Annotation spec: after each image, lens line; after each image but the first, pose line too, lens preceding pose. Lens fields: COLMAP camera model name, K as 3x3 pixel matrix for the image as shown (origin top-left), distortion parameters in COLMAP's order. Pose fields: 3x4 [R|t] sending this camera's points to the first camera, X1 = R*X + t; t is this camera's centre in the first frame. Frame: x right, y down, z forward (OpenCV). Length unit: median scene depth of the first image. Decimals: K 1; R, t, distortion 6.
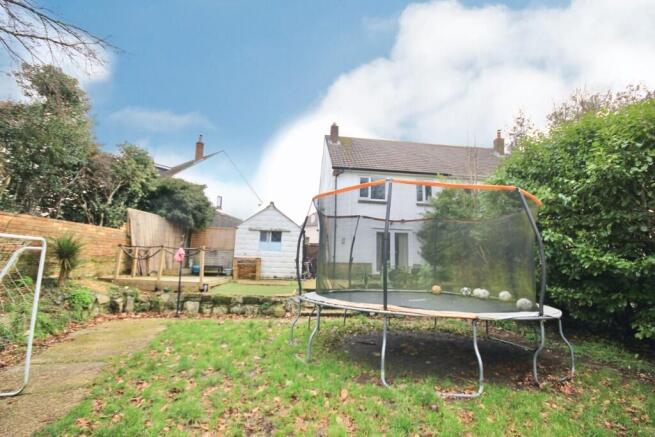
lens RADIAL K [[298.1, 0, 329.6], [0, 298.1, 216.4], [0, 0, 1]] dist [0.002240, -0.012599]
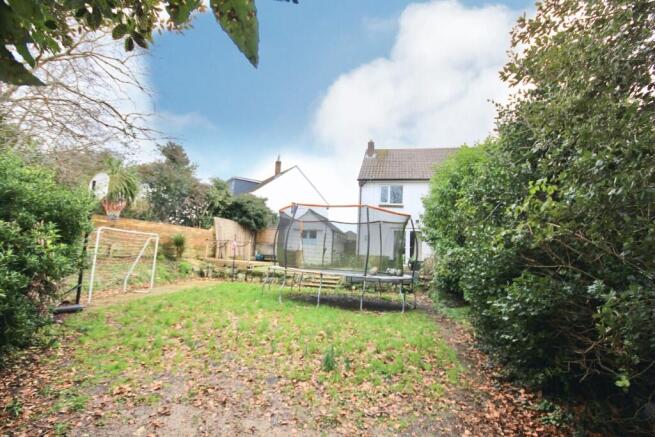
lens RADIAL K [[300.9, 0, 327.5], [0, 300.9, 218.5], [0, 0, 1]] dist [-0.000338, -0.013144]
pose [[0.940370, -0.019156, -0.339614, 0.406706], [0.022620, 0.999725, 0.006243, -0.014782], [0.339400, -0.013553, 0.940544, -0.295947]]
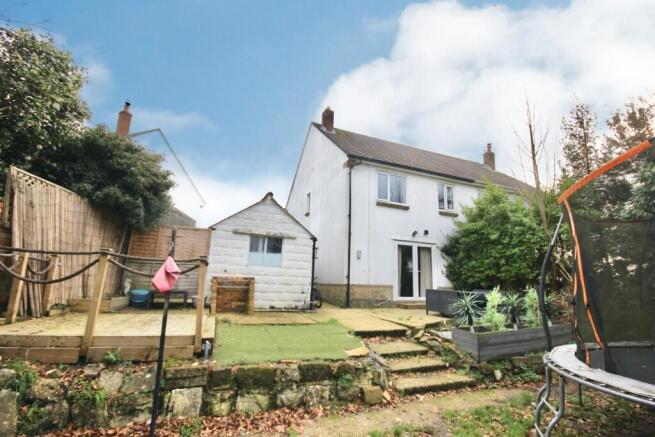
lens RADIAL K [[298.1, 0, 329.6], [0, 298.1, 216.4], [0, 0, 1]] dist [0.002240, -0.012599]
pose [[0.961649, 0.064487, 0.266595, -0.283904], [-0.049924, 0.996885, -0.061054, 0.045638], [-0.269702, 0.045403, 0.961873, 0.387872]]
